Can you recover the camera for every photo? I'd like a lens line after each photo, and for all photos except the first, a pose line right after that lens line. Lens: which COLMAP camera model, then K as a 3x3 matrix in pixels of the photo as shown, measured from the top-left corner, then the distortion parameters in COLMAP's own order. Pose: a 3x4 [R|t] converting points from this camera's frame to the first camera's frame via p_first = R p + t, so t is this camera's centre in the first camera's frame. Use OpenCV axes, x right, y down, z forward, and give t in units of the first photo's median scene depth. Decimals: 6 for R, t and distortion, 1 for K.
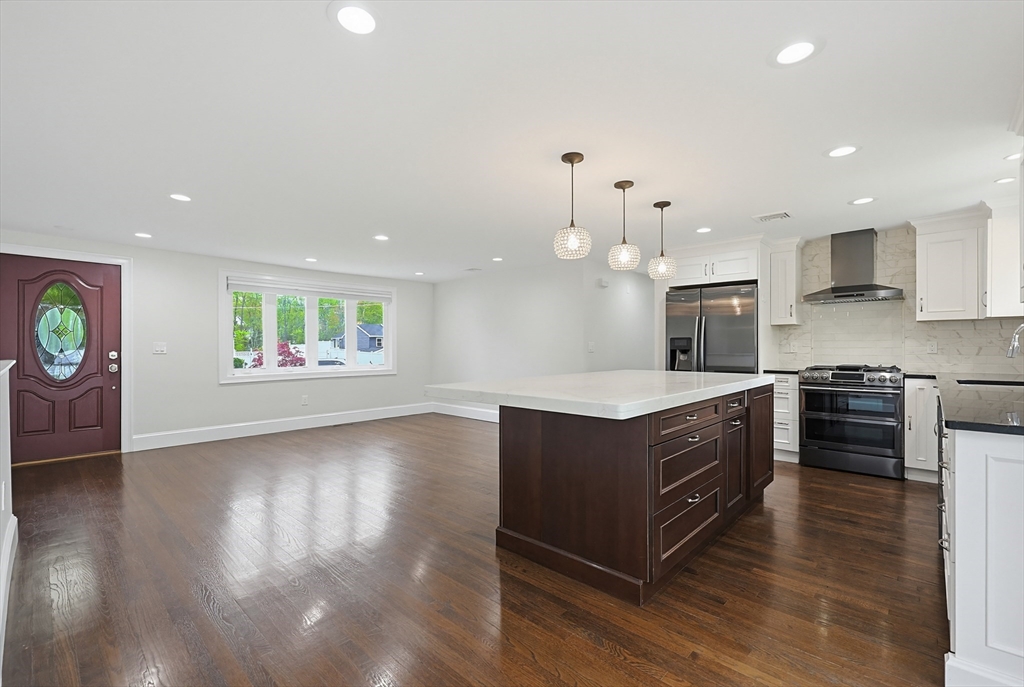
lens RADIAL K [[437.9, 0, 509.5], [0, 437.9, 347.8], [0, 0, 1]] dist [-0.001355, -0.001106]
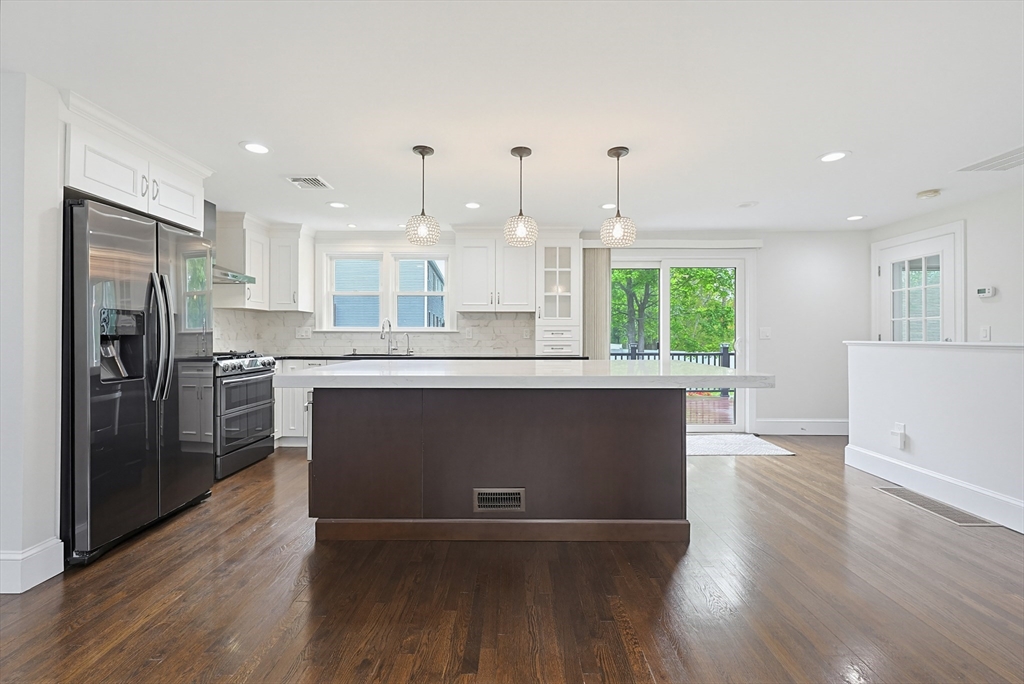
lens RADIAL K [[437.9, 0, 518.7], [0, 437.9, 334.3], [0, 0, 1]] dist [-0.001355, -0.001106]
pose [[-0.694759, 0.004881, 0.719226, -0.275245], [0.002552, 0.999987, -0.004321, 0.007722], [-0.719238, -0.001167, -0.694763, 1.150942]]
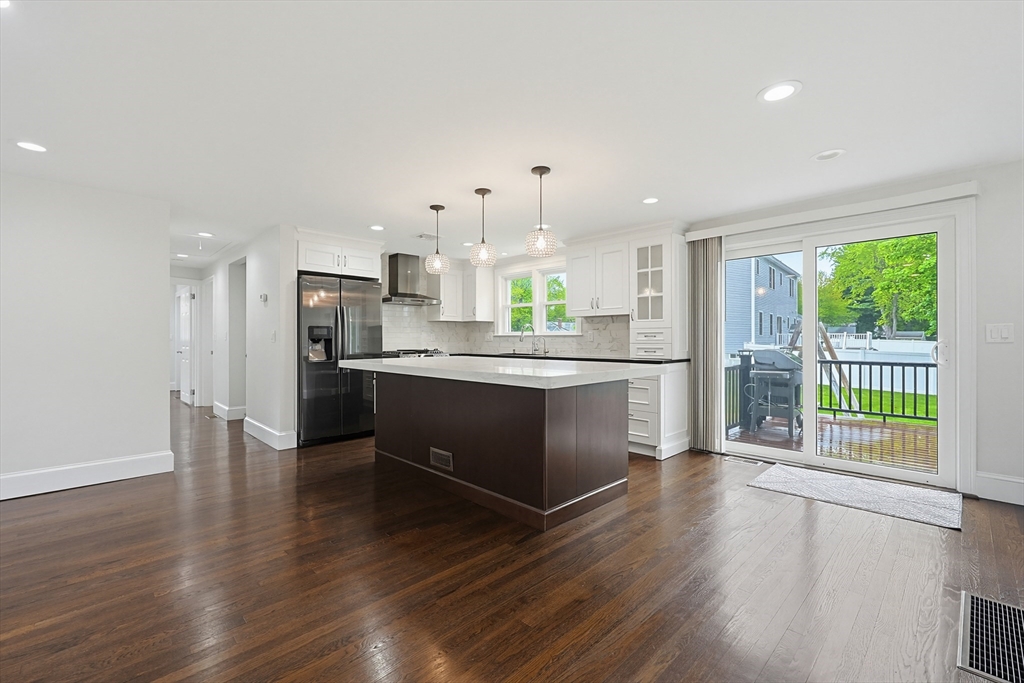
lens RADIAL K [[437.9, 0, 512.3], [0, 437.9, 344.9], [0, 0, 1]] dist [-0.001355, -0.001106]
pose [[0.024770, -0.010333, 0.999640, -0.614305], [0.004319, 0.999938, 0.010229, 0.010264], [-0.999684, 0.004064, 0.024813, 0.634568]]
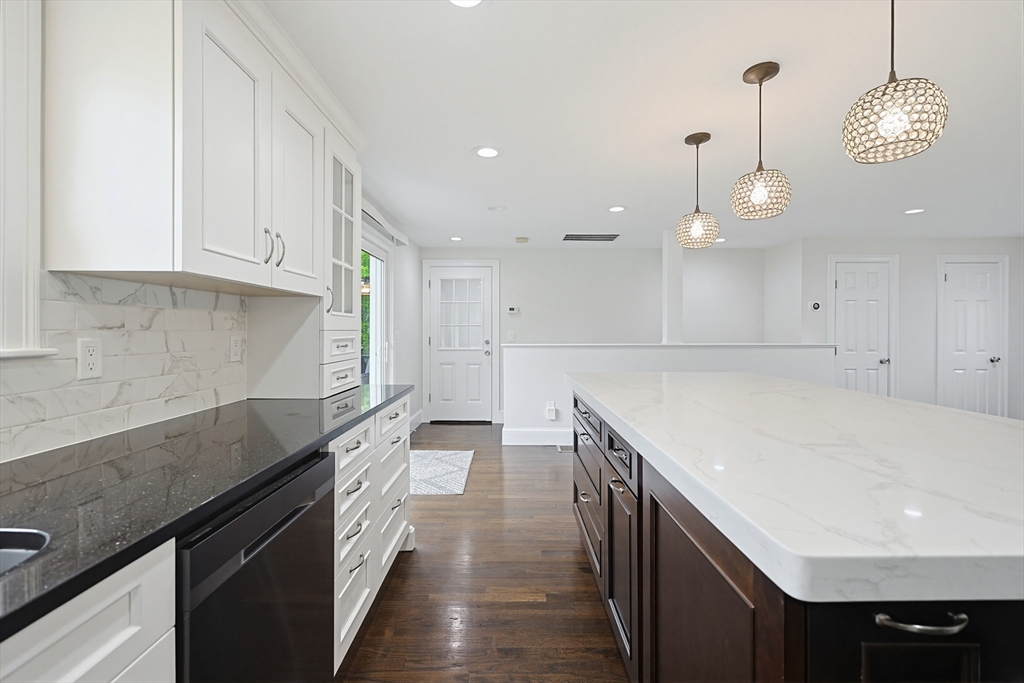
lens RADIAL K [[437.9, 0, 510.9], [0, 437.9, 334.6], [0, 0, 1]] dist [-0.001355, -0.001106]
pose [[-0.723511, 0.008225, -0.690264, 0.646364], [-0.000729, 0.999919, 0.012679, -0.019214], [0.690313, 0.009676, -0.723446, 0.846287]]
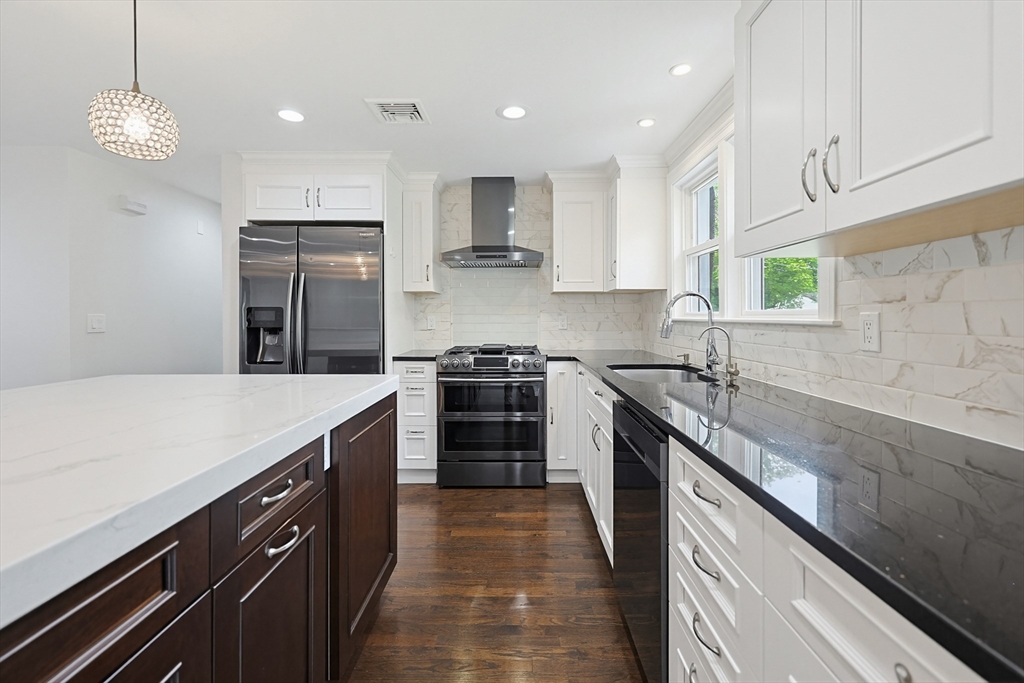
lens RADIAL K [[437.9, 0, 518.9], [0, 437.9, 320.6], [0, 0, 1]] dist [-0.001355, -0.001106]
pose [[0.720459, -0.004495, 0.693483, 0.262375], [0.001783, 0.999988, 0.004629, -0.009104], [-0.693495, -0.002099, 0.720458, 0.391143]]
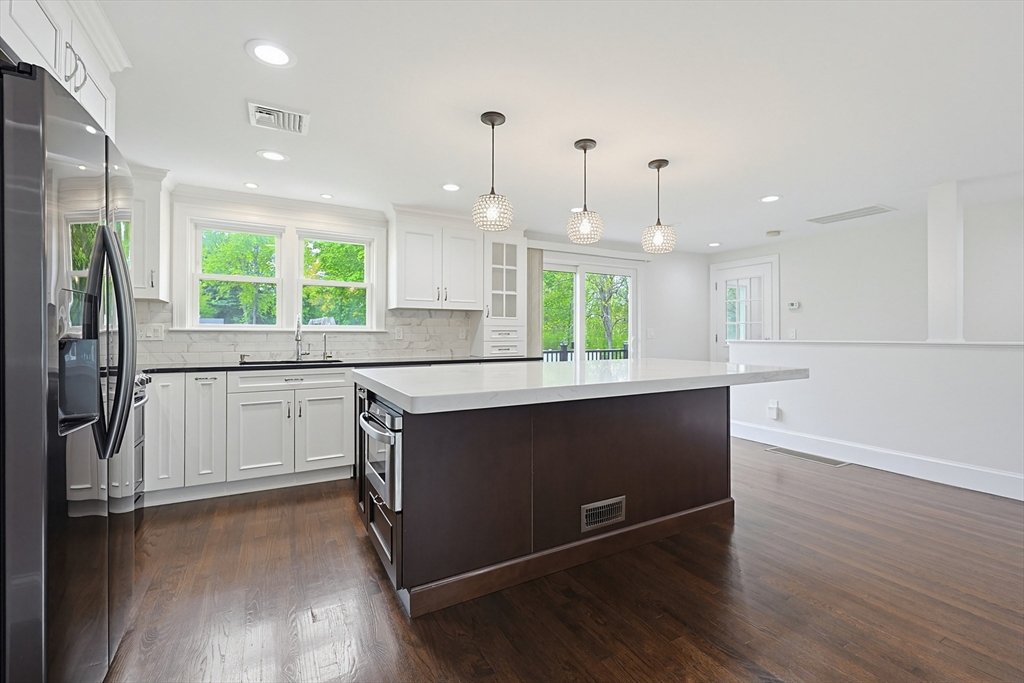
lens RADIAL K [[437.9, 0, 524.9], [0, 437.9, 335.5], [0, 0, 1]] dist [-0.001355, -0.001106]
pose [[-0.959751, 0.001107, 0.280851, 0.095933], [0.002484, 0.999987, 0.004547, 0.000807], [-0.280843, 0.005062, -0.959741, 1.313506]]
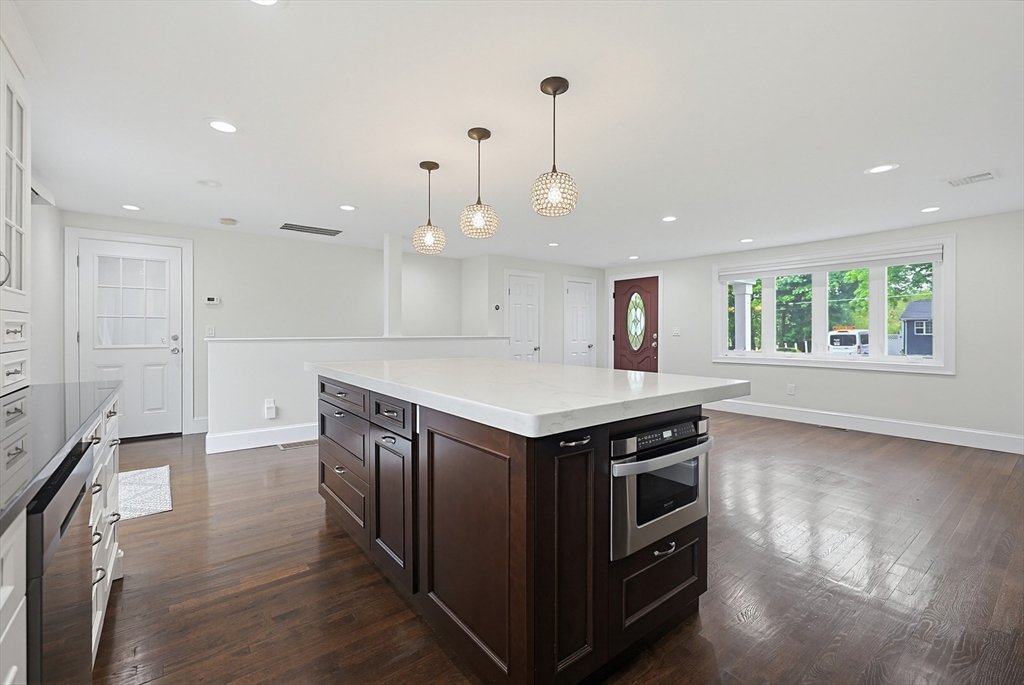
lens RADIAL K [[437.9, 0, 515.5], [0, 437.9, 335.1], [0, 0, 1]] dist [-0.001355, -0.001106]
pose [[-0.137790, 0.011978, -0.990389, 0.757090], [-0.004118, 0.999911, 0.012666, -0.003253], [0.990453, 0.005823, -0.137729, 0.836969]]
